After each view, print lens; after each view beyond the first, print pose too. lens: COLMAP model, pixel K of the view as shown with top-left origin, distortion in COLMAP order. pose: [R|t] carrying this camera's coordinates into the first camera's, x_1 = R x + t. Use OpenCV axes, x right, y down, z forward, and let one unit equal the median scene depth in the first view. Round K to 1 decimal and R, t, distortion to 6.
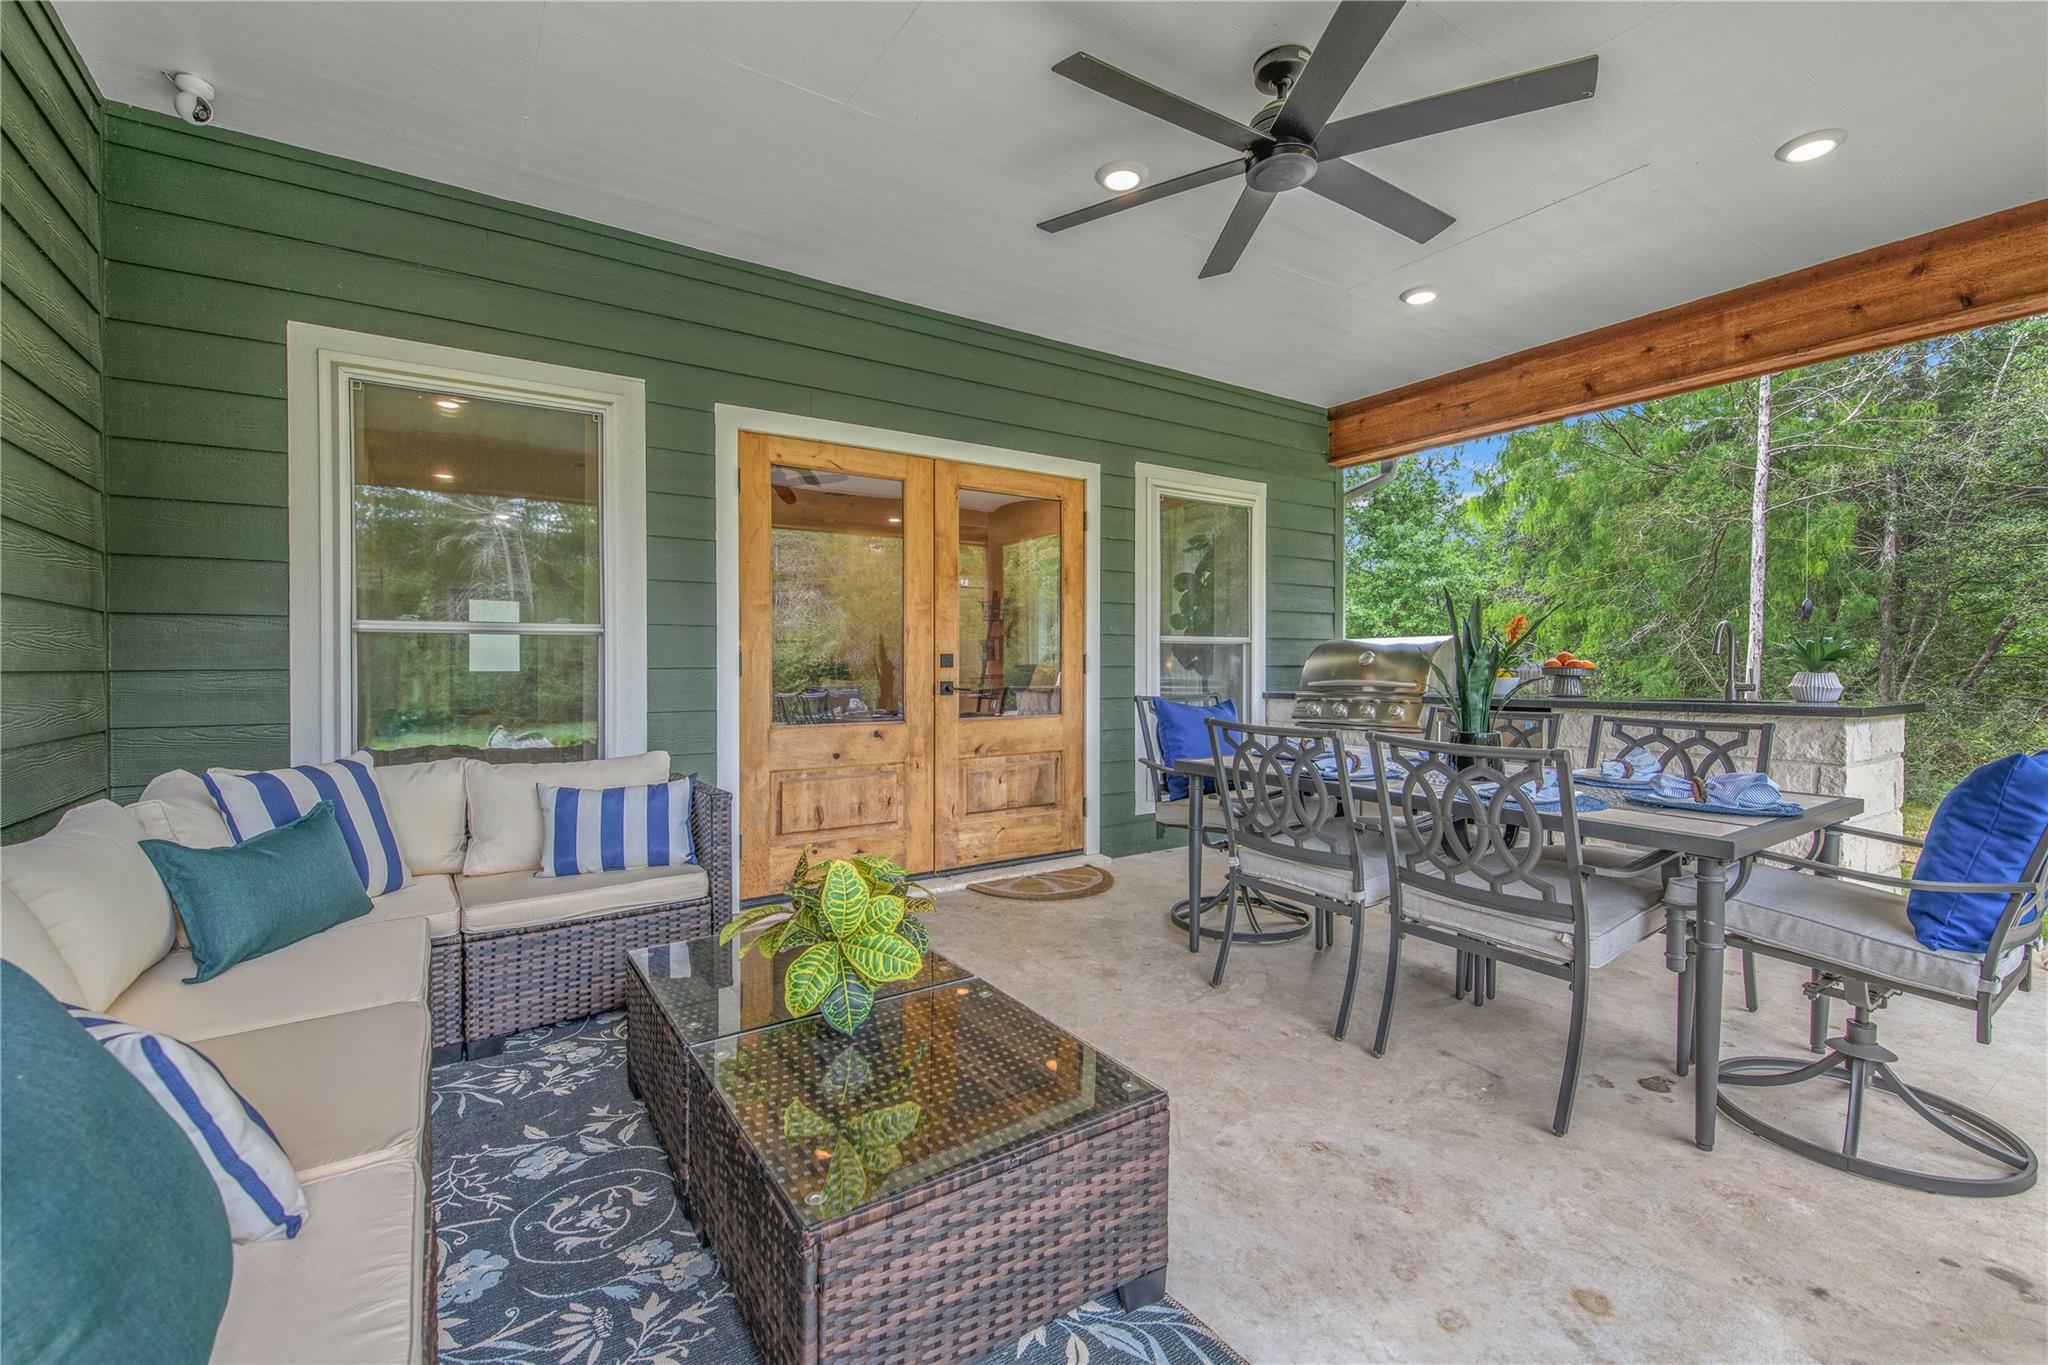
lens RADIAL K [[879.9, 0, 1021.9], [0, 879.9, 673.4], [0, 0, 1]] dist [0.000554, -0.004256]
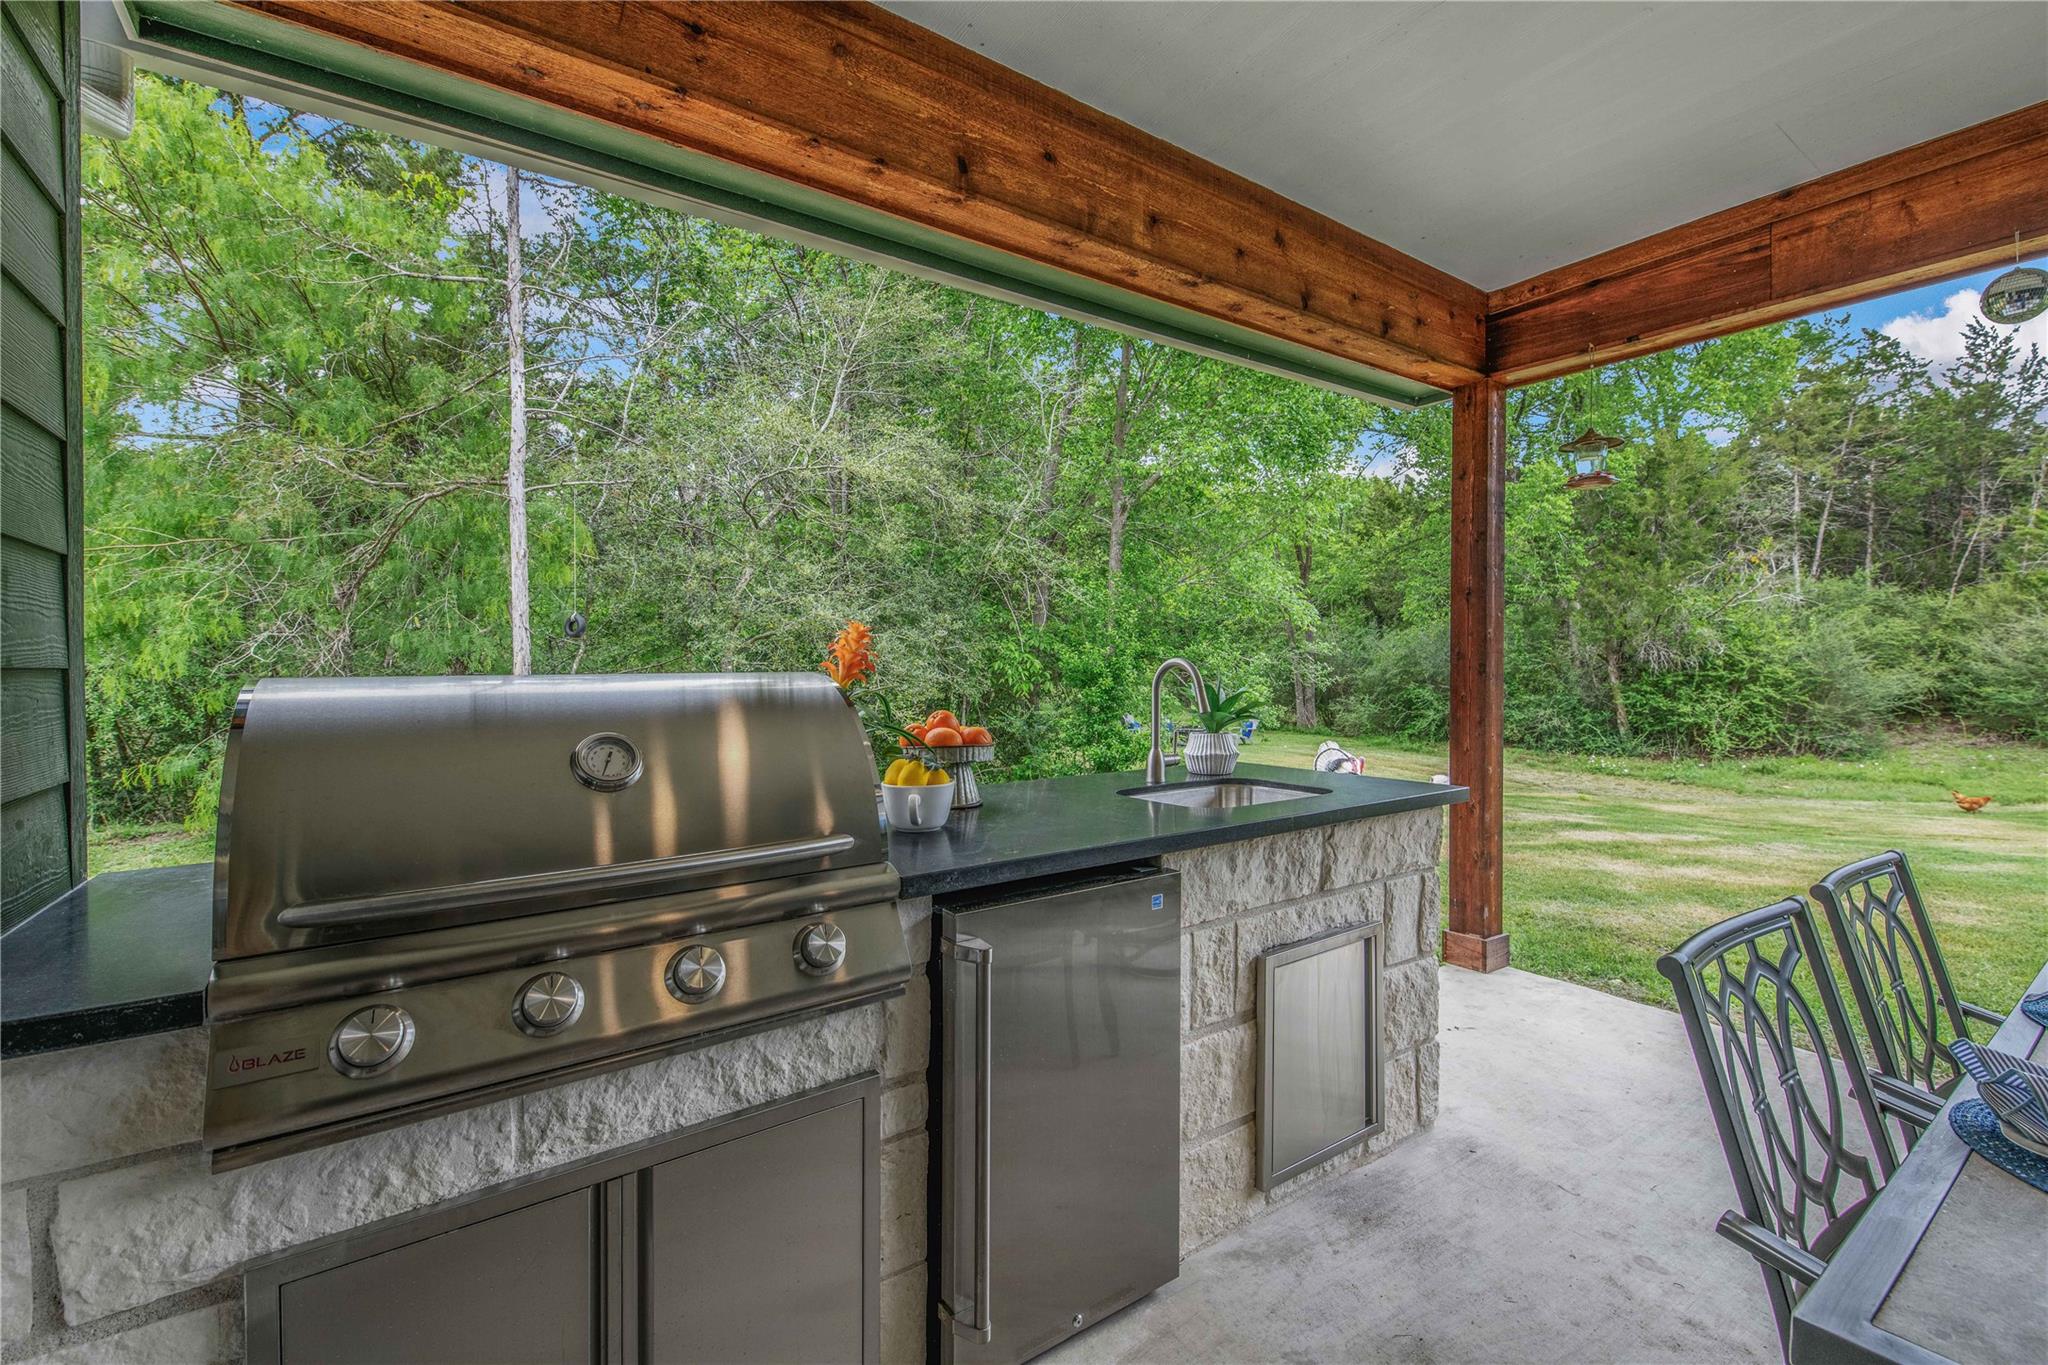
lens RADIAL K [[879.9, 0, 1021.9], [0, 879.9, 673.4], [0, 0, 1]] dist [0.000554, -0.004256]
pose [[-0.010789, -0.013669, 0.999848, 0.205548], [0.008425, 0.999870, 0.013761, -0.072941], [-0.999906, 0.008572, -0.010673, 1.200047]]
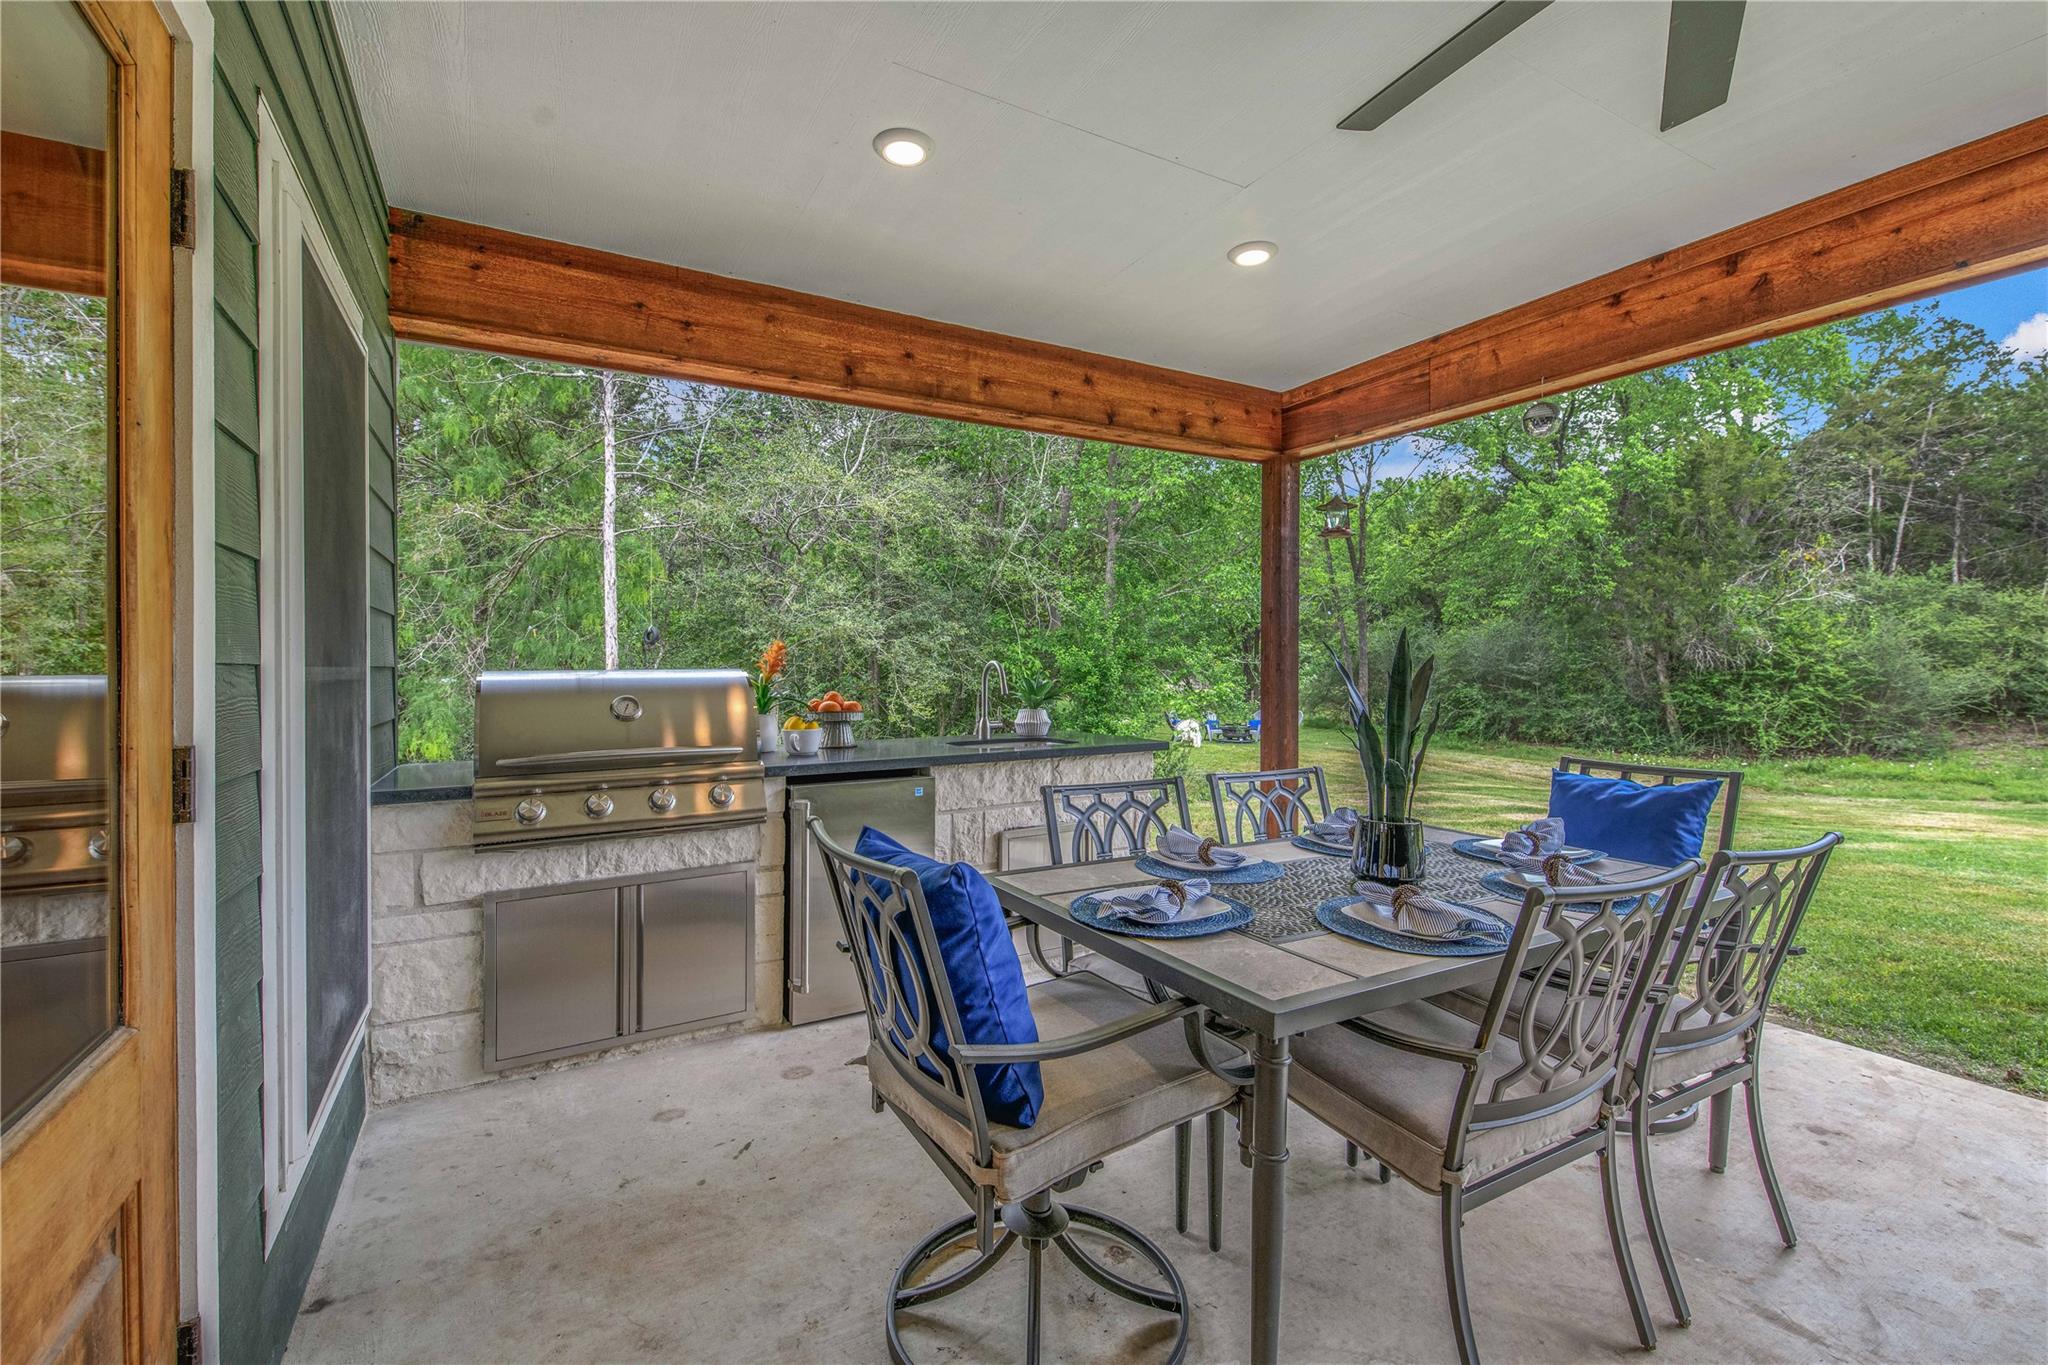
lens RADIAL K [[872.4, 0, 1022.2], [0, 872.4, 663.1], [0, 0, 1]] dist [-0.000963, -0.000432]
pose [[0.078494, -0.002096, 0.996912, -0.170466], [0.009991, 0.999949, 0.001315, -0.072099], [-0.996865, 0.009857, 0.078511, 0.961574]]
